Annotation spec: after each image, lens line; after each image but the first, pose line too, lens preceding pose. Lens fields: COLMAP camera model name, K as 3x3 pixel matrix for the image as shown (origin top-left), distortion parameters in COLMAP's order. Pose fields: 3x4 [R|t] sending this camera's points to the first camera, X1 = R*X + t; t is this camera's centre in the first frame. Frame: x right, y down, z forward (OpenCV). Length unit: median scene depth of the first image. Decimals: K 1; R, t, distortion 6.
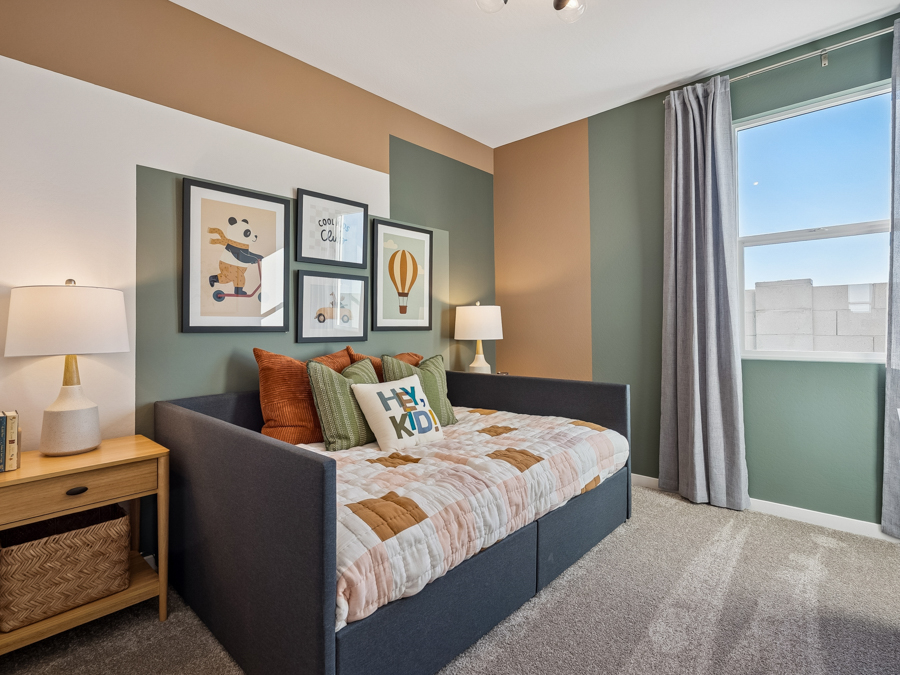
lens RADIAL K [[452.6, 0, 449.8], [0, 452.6, 340.2], [0, 0, 1]] dist [-0.003655, 0.000669]
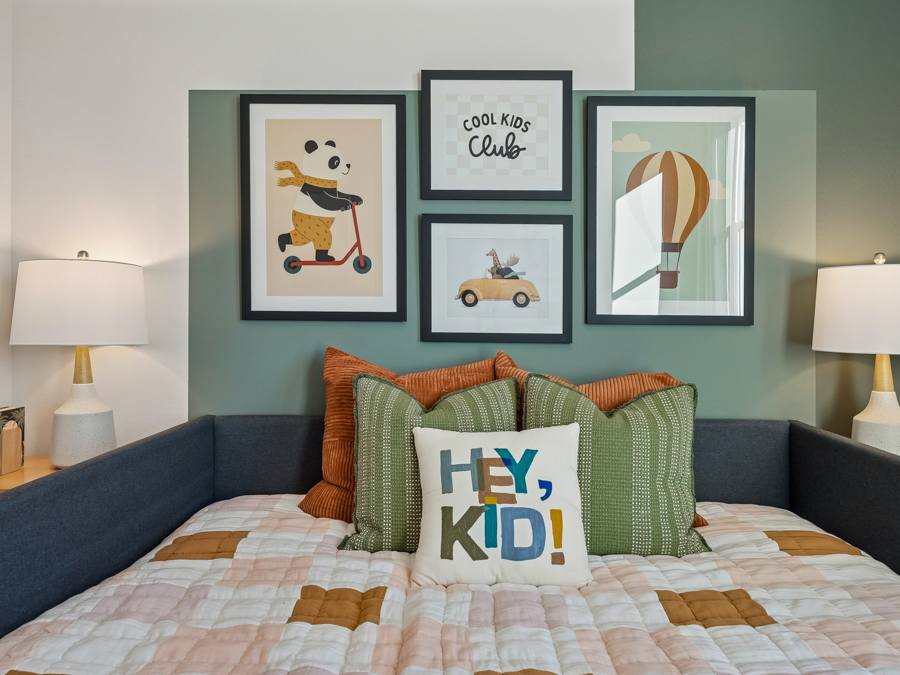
lens RADIAL K [[695.8, 0, 448.8], [0, 695.8, 332.1], [0, 0, 1]] dist [0.000387, -0.008071]
pose [[0.673840, 0.034194, -0.738086, 0.350627], [-0.032956, 0.999325, 0.016210, -0.022191], [0.738142, 0.013401, 0.674512, 0.443544]]
